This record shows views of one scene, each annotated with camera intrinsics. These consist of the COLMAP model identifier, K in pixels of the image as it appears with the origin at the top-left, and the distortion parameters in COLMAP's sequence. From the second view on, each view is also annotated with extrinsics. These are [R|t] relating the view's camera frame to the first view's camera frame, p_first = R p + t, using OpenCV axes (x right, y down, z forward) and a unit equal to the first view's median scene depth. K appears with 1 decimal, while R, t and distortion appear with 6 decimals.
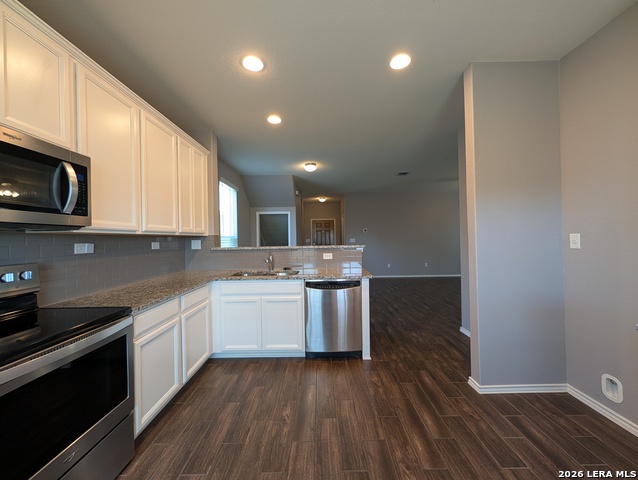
lens RADIAL K [[245.5, 0, 319.9], [0, 245.5, 237.8], [0, 0, 1]] dist [-0.000205, -0.000168]
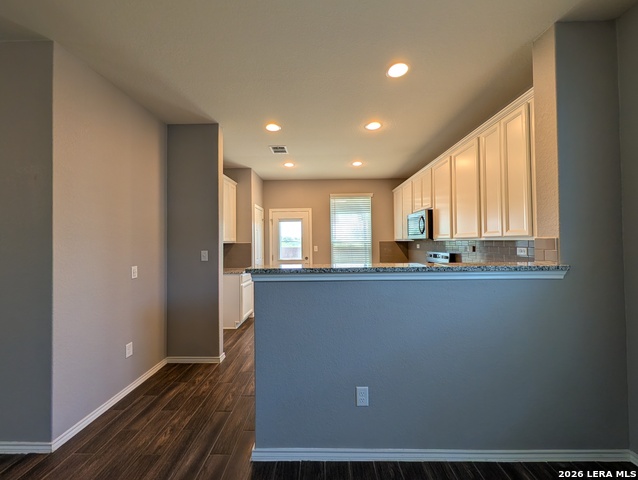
lens RADIAL K [[245.5, 0, 319.9], [0, 245.5, 237.8], [0, 0, 1]] dist [-0.000205, -0.000168]
pose [[-0.999556, 0.027994, 0.010193, 0.054007], [0.027764, 0.999373, -0.021974, -0.024626], [-0.010802, -0.021681, -0.999707, 2.533442]]
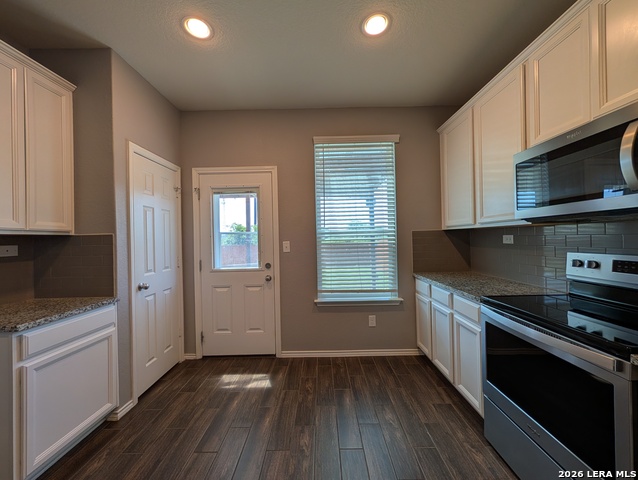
lens RADIAL K [[245.5, 0, 319.9], [0, 245.5, 237.8], [0, 0, 1]] dist [-0.000205, -0.000168]
pose [[-0.999324, 0.036674, -0.002397, -0.056005], [0.036691, 0.999298, -0.007601, 0.003006], [0.002116, -0.007684, -0.999968, 1.162530]]
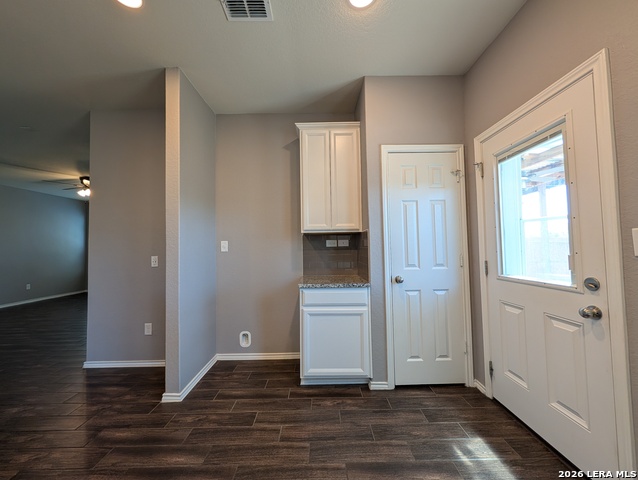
lens RADIAL K [[245.5, 0, 319.9], [0, 245.5, 237.8], [0, 0, 1]] dist [-0.000205, -0.000168]
pose [[-0.011997, 0.054936, 0.998418, -0.374867], [0.013413, 0.998409, -0.054775, 0.047603], [-0.999838, 0.012735, -0.012715, 0.462768]]
